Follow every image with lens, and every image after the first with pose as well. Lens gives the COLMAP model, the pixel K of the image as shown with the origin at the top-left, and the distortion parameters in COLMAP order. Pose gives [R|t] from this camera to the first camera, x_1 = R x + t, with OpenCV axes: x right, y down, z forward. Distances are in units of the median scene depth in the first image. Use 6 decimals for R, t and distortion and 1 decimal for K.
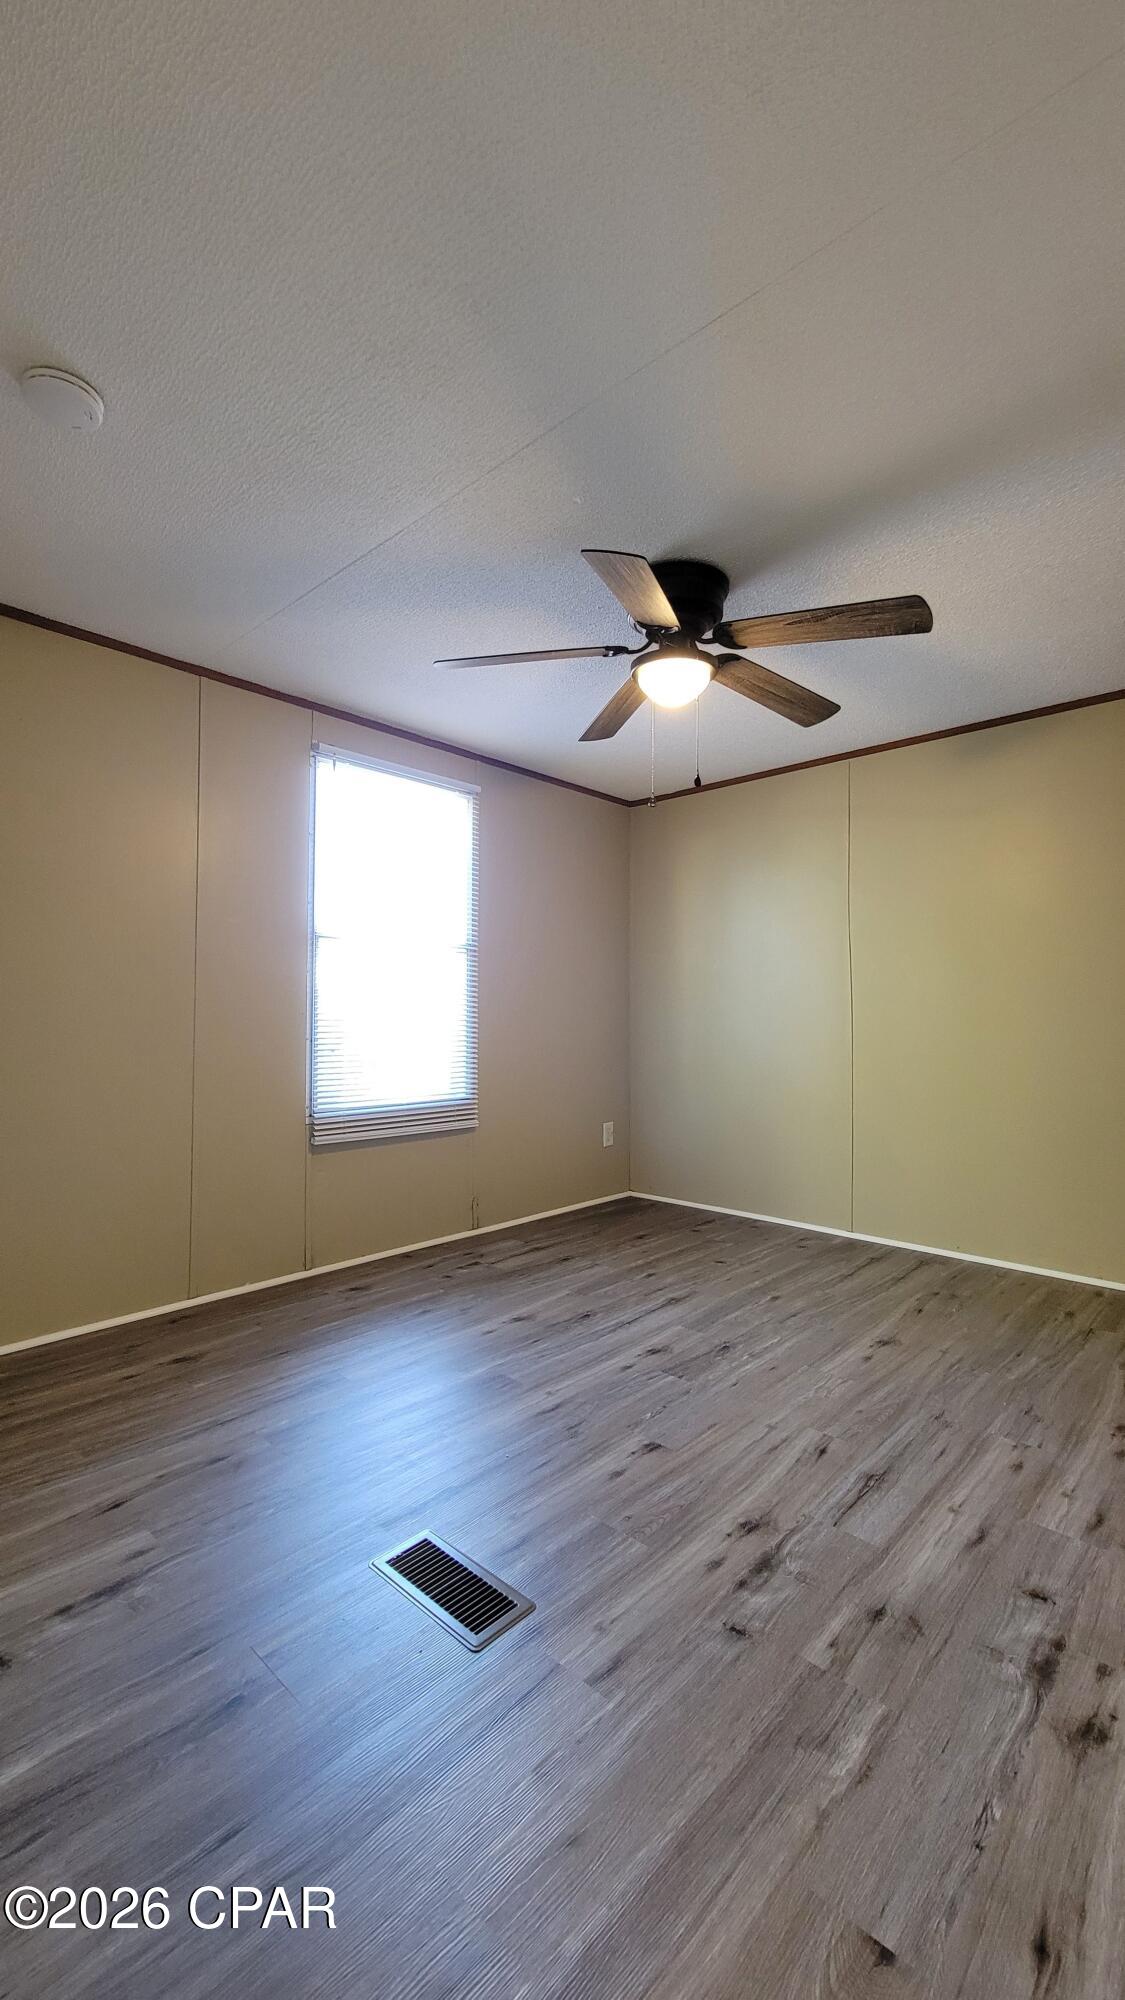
lens RADIAL K [[814.2, 0, 557.4], [0, 814.2, 999.4], [0, 0, 1]] dist [-0.000318, -0.003967]
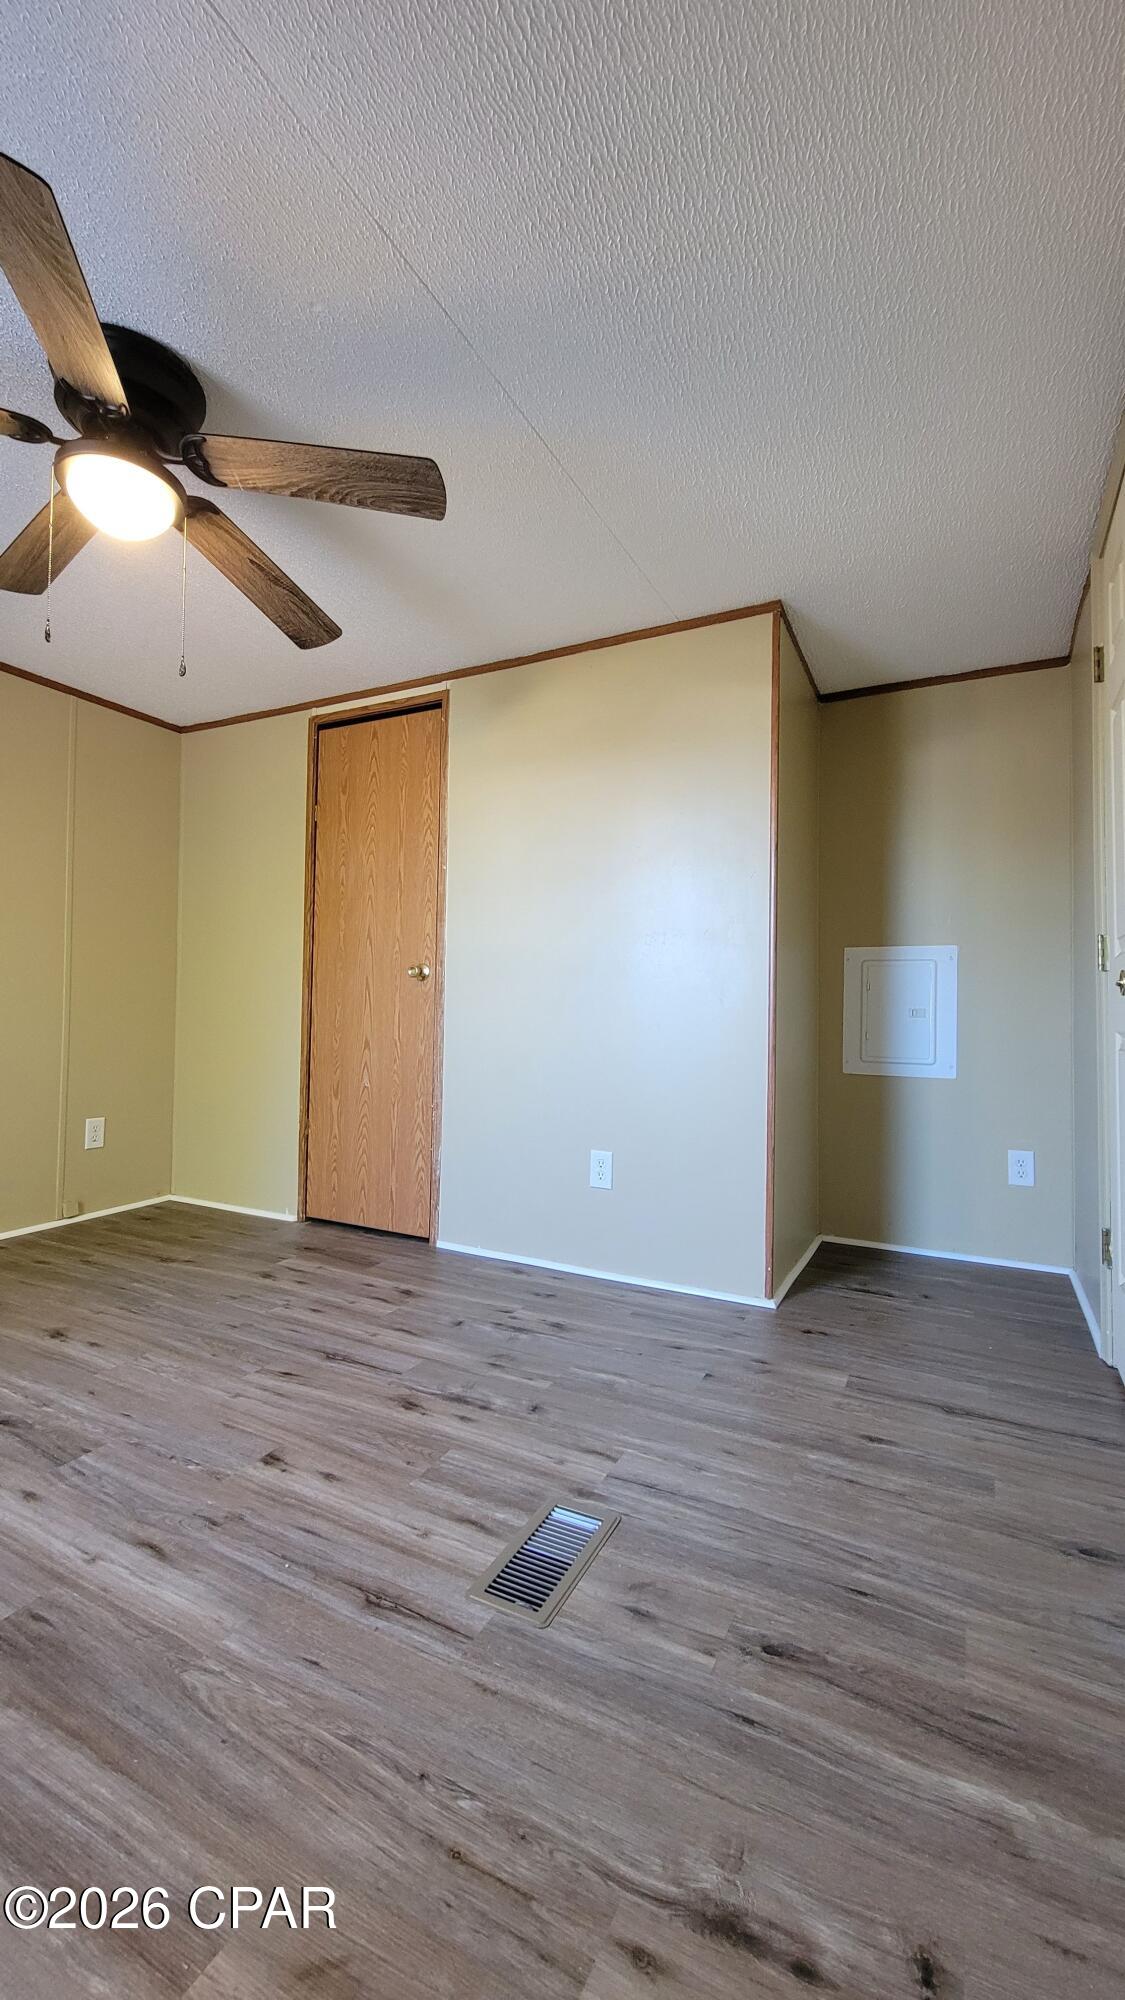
lens RADIAL K [[814.2, 0, 557.4], [0, 814.2, 999.4], [0, 0, 1]] dist [-0.000318, -0.003967]
pose [[-0.279215, 0.005062, 0.960215, -0.858753], [-0.028158, 0.999513, -0.013457, 0.076831], [-0.959816, -0.030796, -0.278937, 1.050330]]
